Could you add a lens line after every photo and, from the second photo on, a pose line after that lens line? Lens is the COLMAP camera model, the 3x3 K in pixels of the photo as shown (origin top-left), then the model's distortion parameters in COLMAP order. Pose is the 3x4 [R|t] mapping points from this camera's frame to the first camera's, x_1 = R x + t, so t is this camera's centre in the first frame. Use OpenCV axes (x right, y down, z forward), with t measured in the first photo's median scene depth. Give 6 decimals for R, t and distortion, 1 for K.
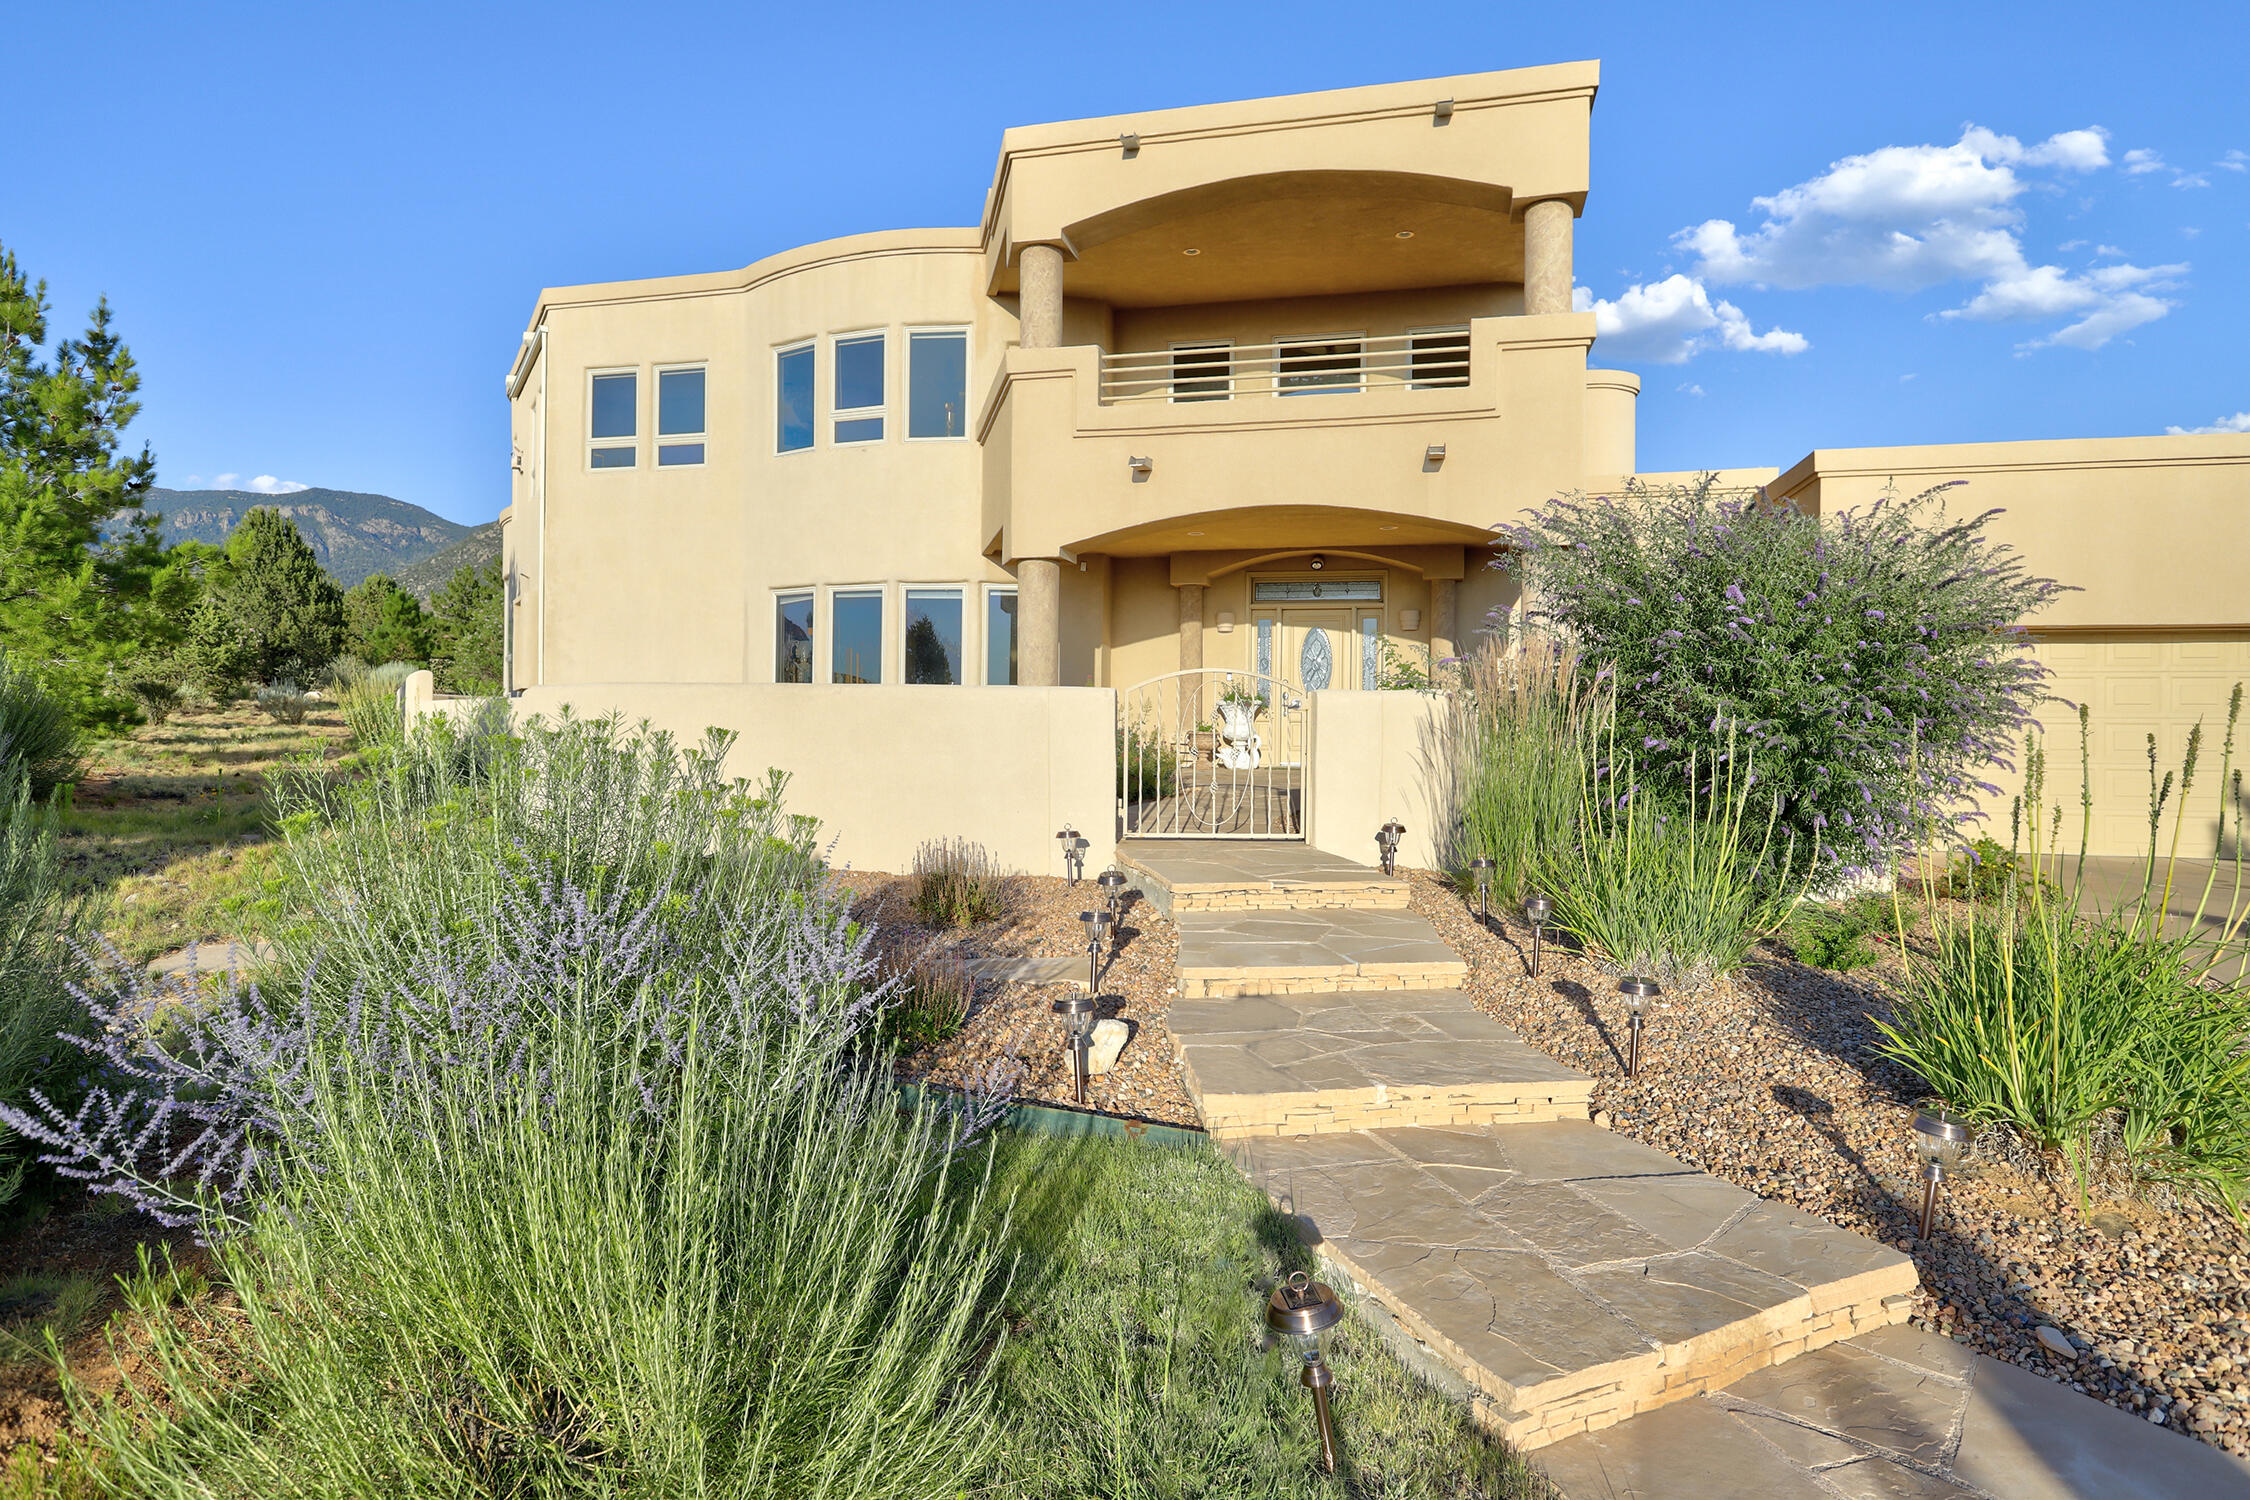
lens RADIAL K [[1250.0, 0, 1117.2], [0, 1250.0, 741.4], [0, 0, 1]] dist [-0.004360, -0.000170]
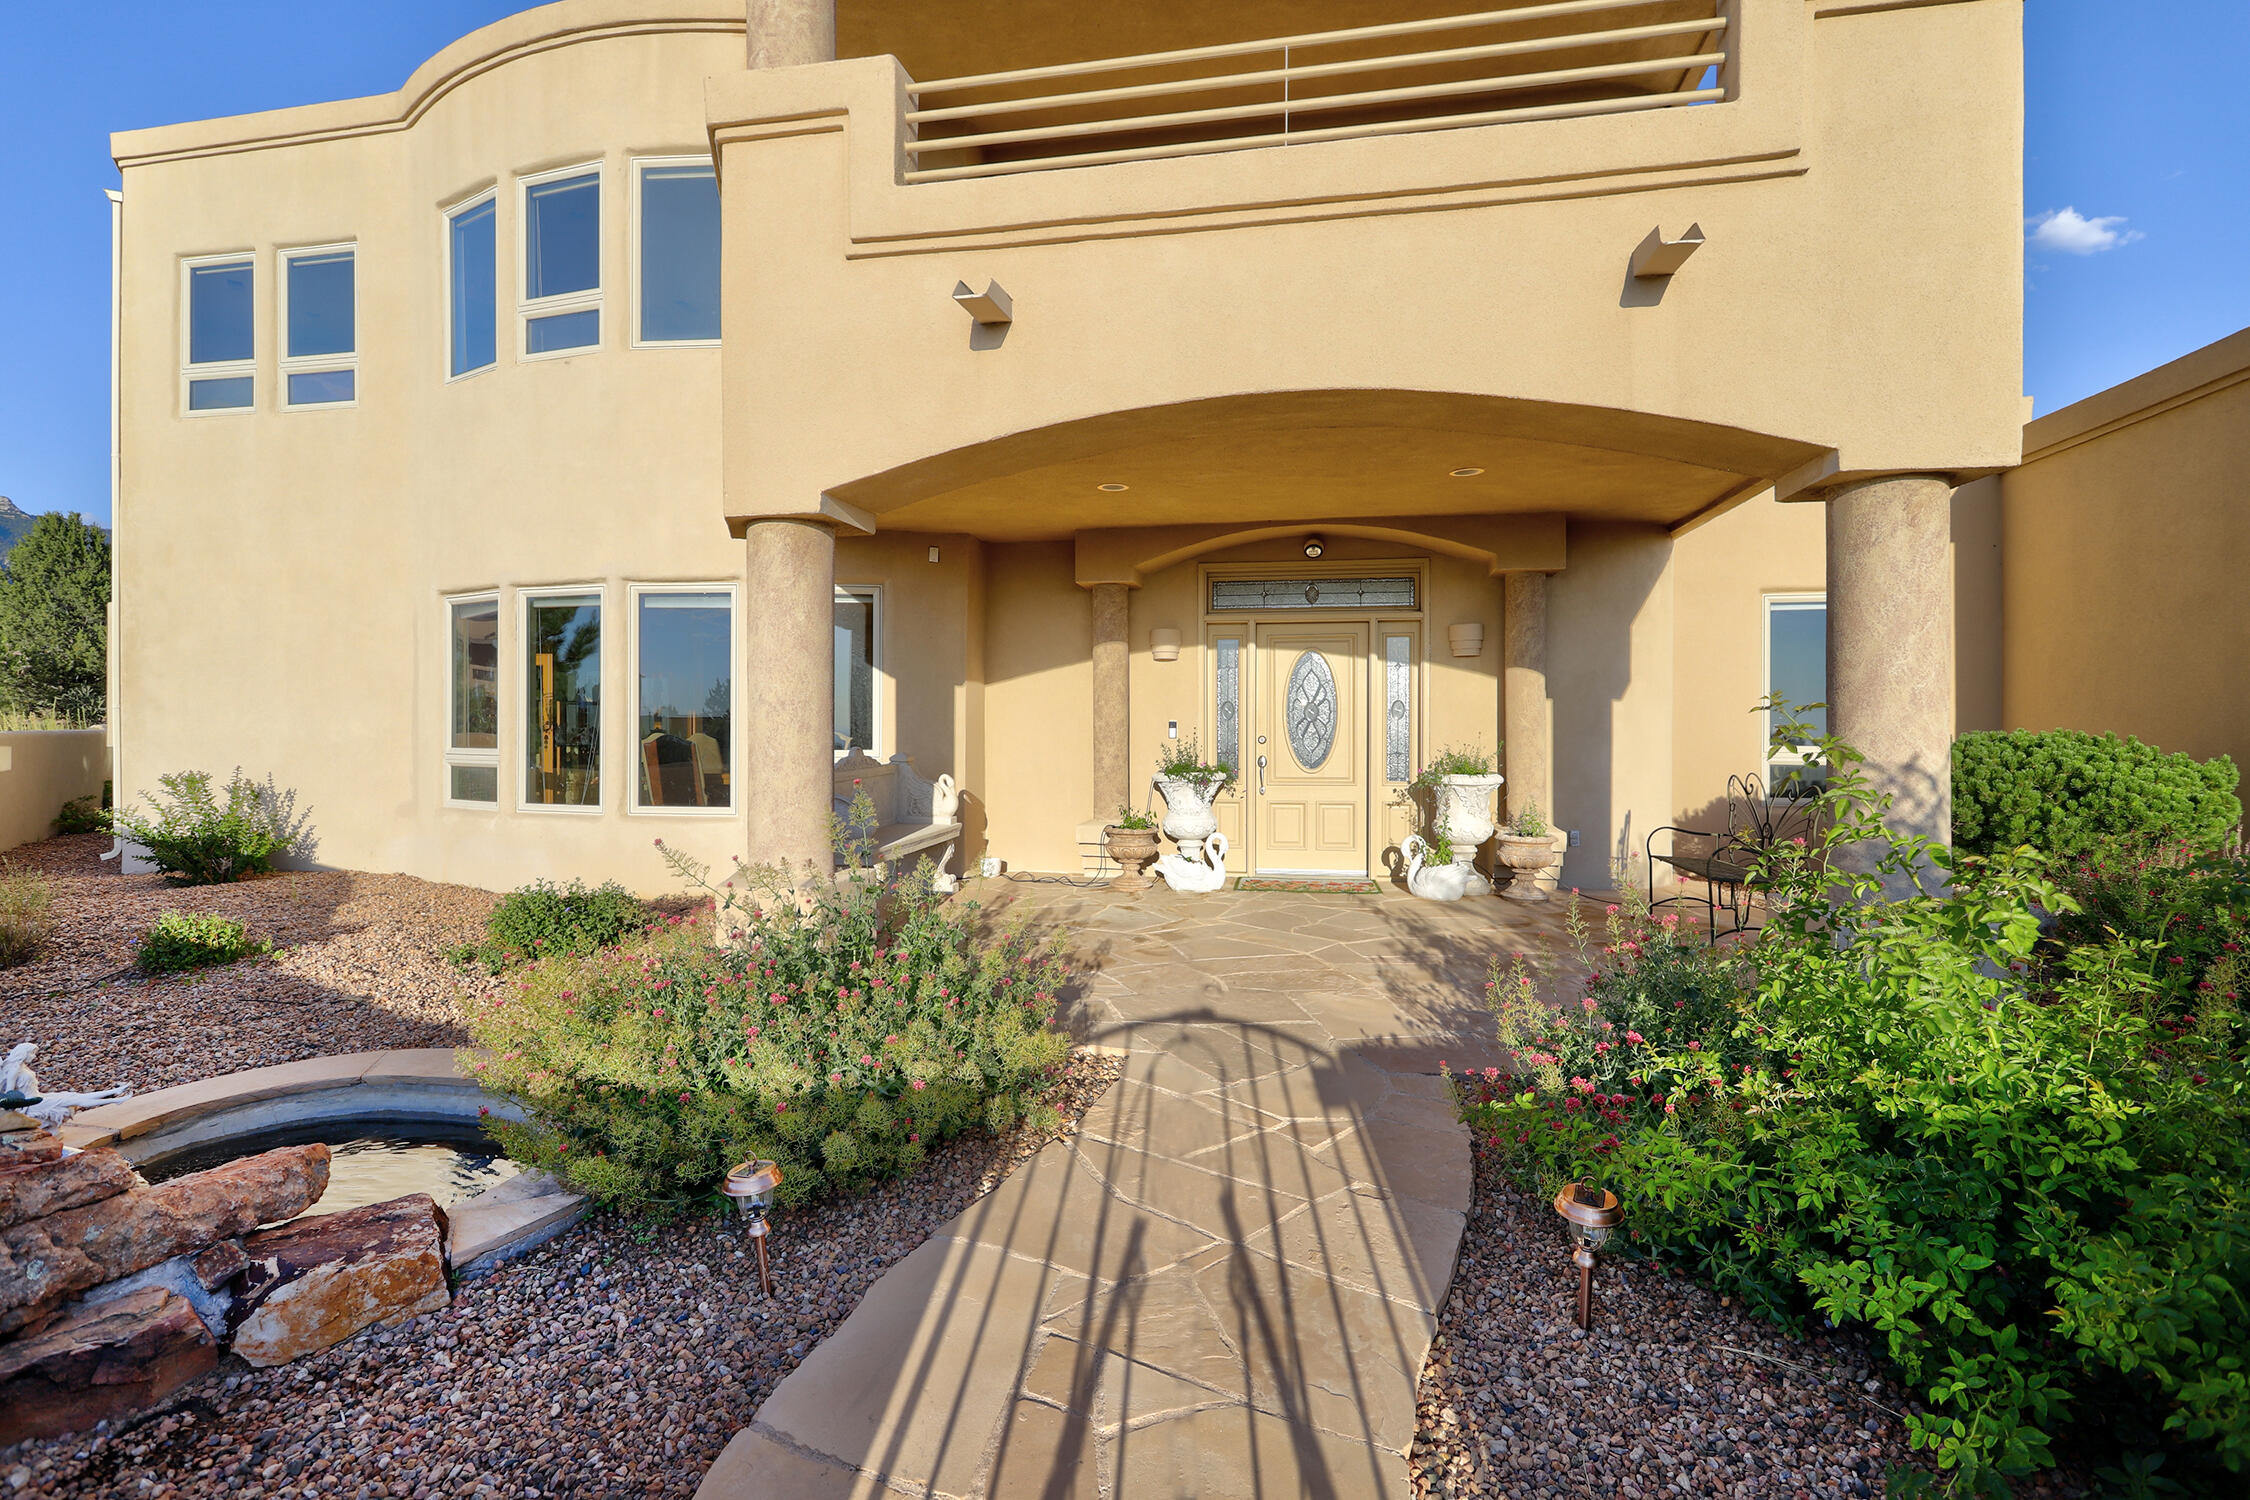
lens RADIAL K [[1068.9, 0, 1126.6], [0, 1068.9, 737.7], [0, 0, 1]] dist [-0.006494, 0.000233]
pose [[0.998387, -0.010487, 0.055791, 0.037433], [0.010420, 0.999945, 0.001496, -0.050149], [-0.055803, -0.000913, 0.998441, 0.475869]]
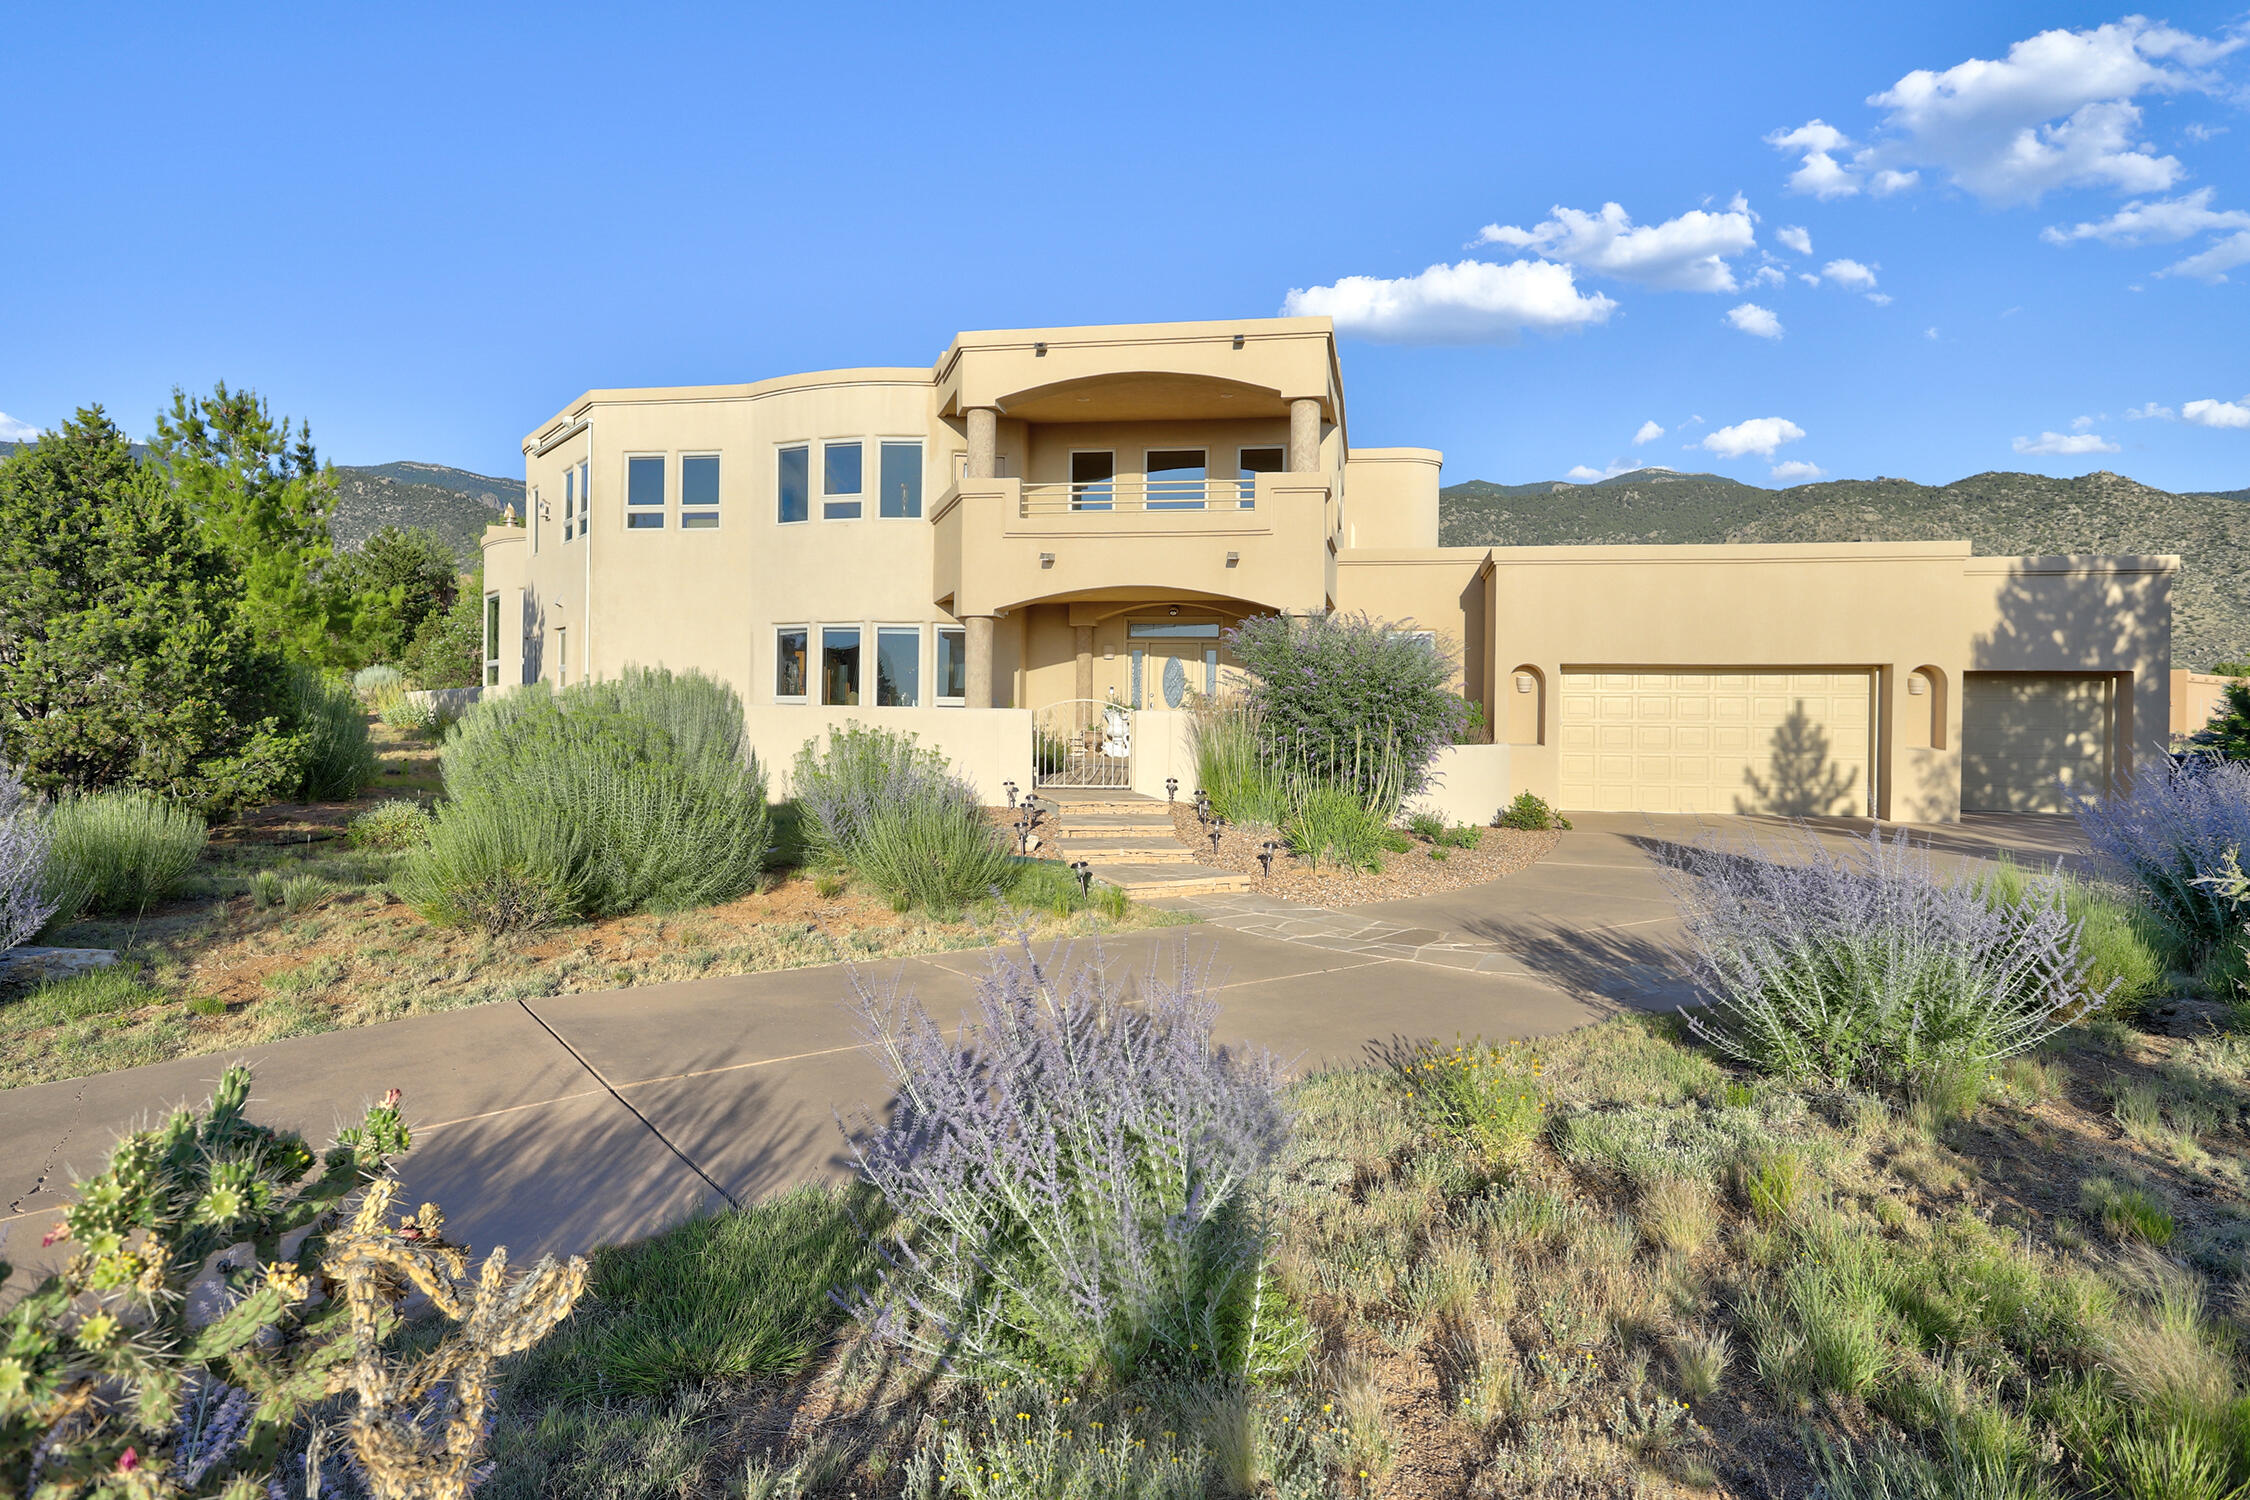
lens RADIAL K [[1404.9, 0, 1130.7], [0, 1404.9, 757.2], [0, 0, 1]] dist [-0.008151, 0.006326]
pose [[0.997252, 0.001046, 0.074077, -0.005505], [-0.001953, 0.999924, 0.012167, 0.001964], [-0.074059, -0.012278, 0.997178, -0.574106]]
